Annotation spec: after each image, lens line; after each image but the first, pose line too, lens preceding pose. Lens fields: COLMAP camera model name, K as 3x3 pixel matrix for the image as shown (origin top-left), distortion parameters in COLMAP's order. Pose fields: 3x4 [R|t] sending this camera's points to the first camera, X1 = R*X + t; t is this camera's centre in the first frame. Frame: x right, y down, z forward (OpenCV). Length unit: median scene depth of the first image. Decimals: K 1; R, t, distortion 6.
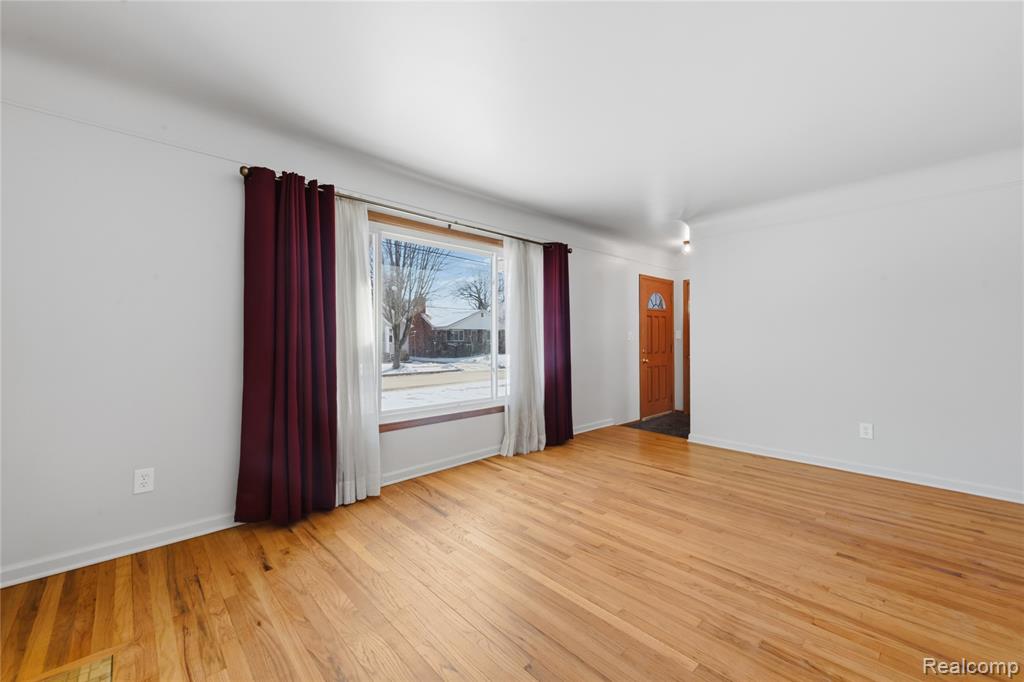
lens RADIAL K [[410.4, 0, 508.2], [0, 410.4, 340.3], [0, 0, 1]] dist [0.018877, -0.006559]
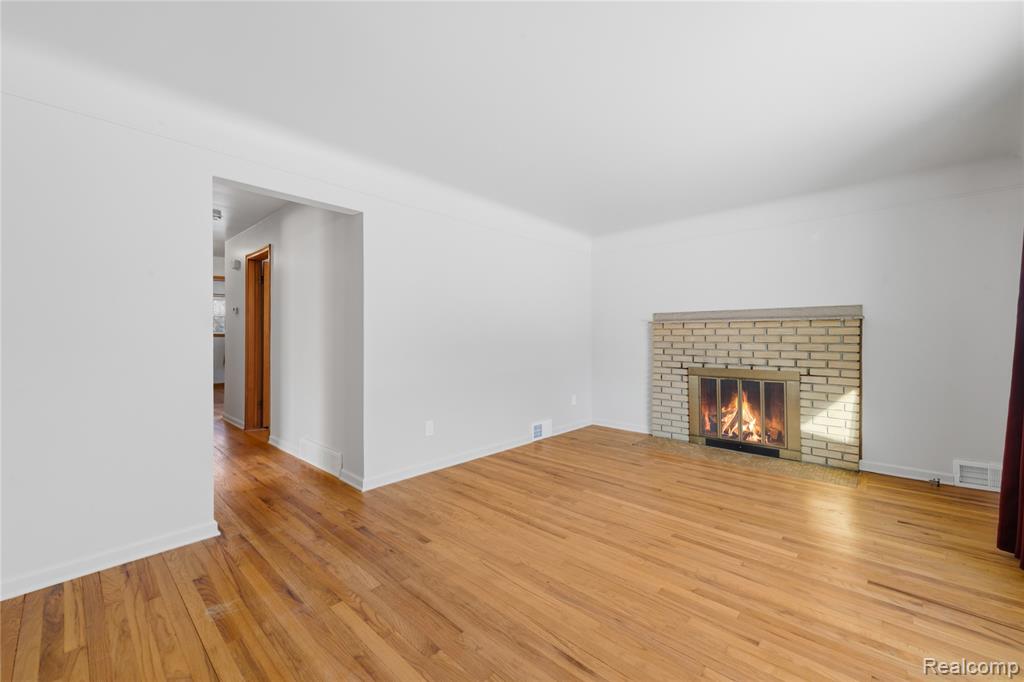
lens RADIAL K [[410.4, 0, 508.2], [0, 410.4, 340.3], [0, 0, 1]] dist [0.018877, -0.006559]
pose [[-0.997709, 0.000779, -0.067646, 0.567059], [-0.000273, 0.999879, 0.015536, -0.014592], [0.067650, 0.015519, -0.997588, 1.768493]]
